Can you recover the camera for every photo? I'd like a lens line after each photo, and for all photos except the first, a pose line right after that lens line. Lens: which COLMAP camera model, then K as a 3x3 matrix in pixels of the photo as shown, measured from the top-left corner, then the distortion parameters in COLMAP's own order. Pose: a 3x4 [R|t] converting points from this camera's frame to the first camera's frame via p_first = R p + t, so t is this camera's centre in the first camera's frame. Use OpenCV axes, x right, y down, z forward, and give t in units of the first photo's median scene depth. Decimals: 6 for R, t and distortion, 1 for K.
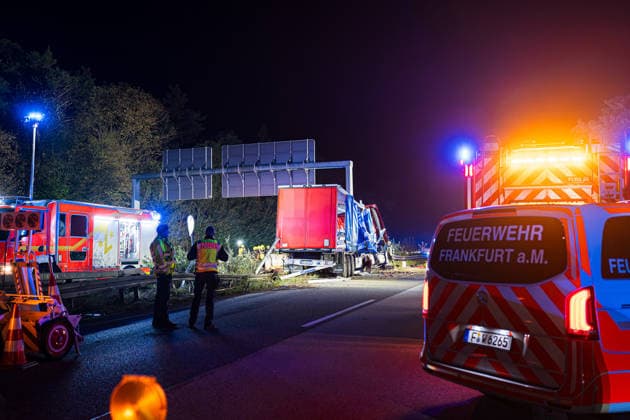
lens RADIAL K [[603.7, 0, 311.9], [0, 603.7, 210.0], [0, 0, 1]] dist [-0.007123, 0.000919]
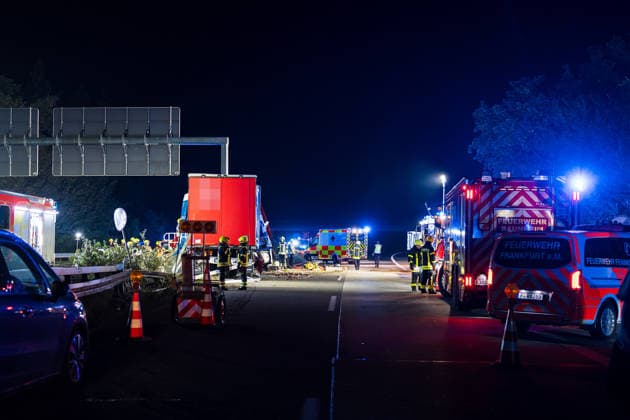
lens RADIAL K [[922.6, 0, 315.8], [0, 922.6, 209.8], [0, 0, 1]] dist [-0.038052, -0.030394]
pose [[0.959995, 0.024726, 0.278924, -0.163575], [-0.032503, 0.999200, 0.023291, -0.016520], [-0.278125, -0.031425, 0.960031, -0.228580]]
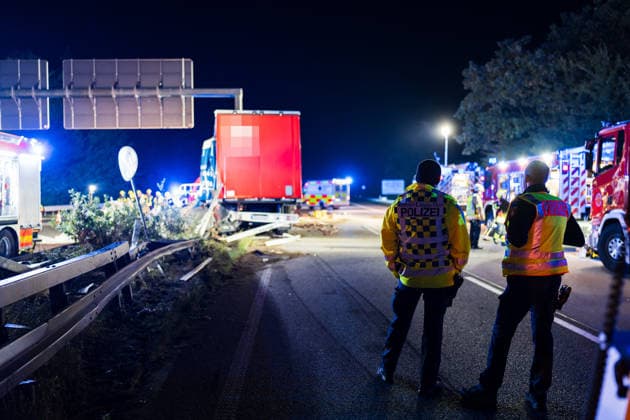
lens RADIAL K [[603.7, 0, 311.9], [0, 603.7, 210.0], [0, 0, 1]] dist [-0.007123, 0.000919]
pose [[0.938639, -0.006230, 0.344845, -0.127141], [-0.025719, 0.995789, 0.087995, 0.007397], [-0.343941, -0.091465, 0.934526, 0.183535]]
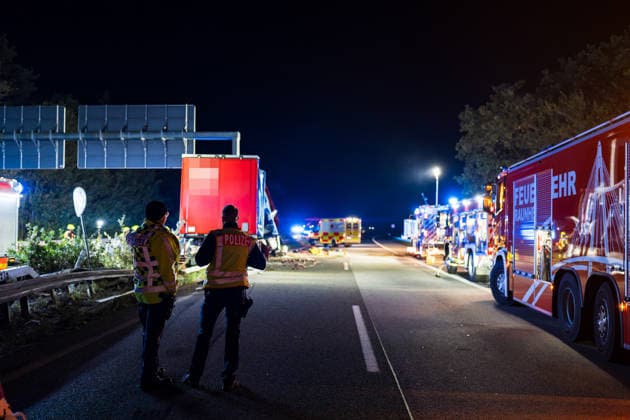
lens RADIAL K [[603.7, 0, 311.9], [0, 603.7, 210.0], [0, 0, 1]] dist [-0.007123, 0.000919]
pose [[0.961258, 0.024553, 0.274555, -0.070151], [-0.033403, 0.999061, 0.027606, 0.003472], [-0.273619, -0.035707, 0.961175, 0.120969]]
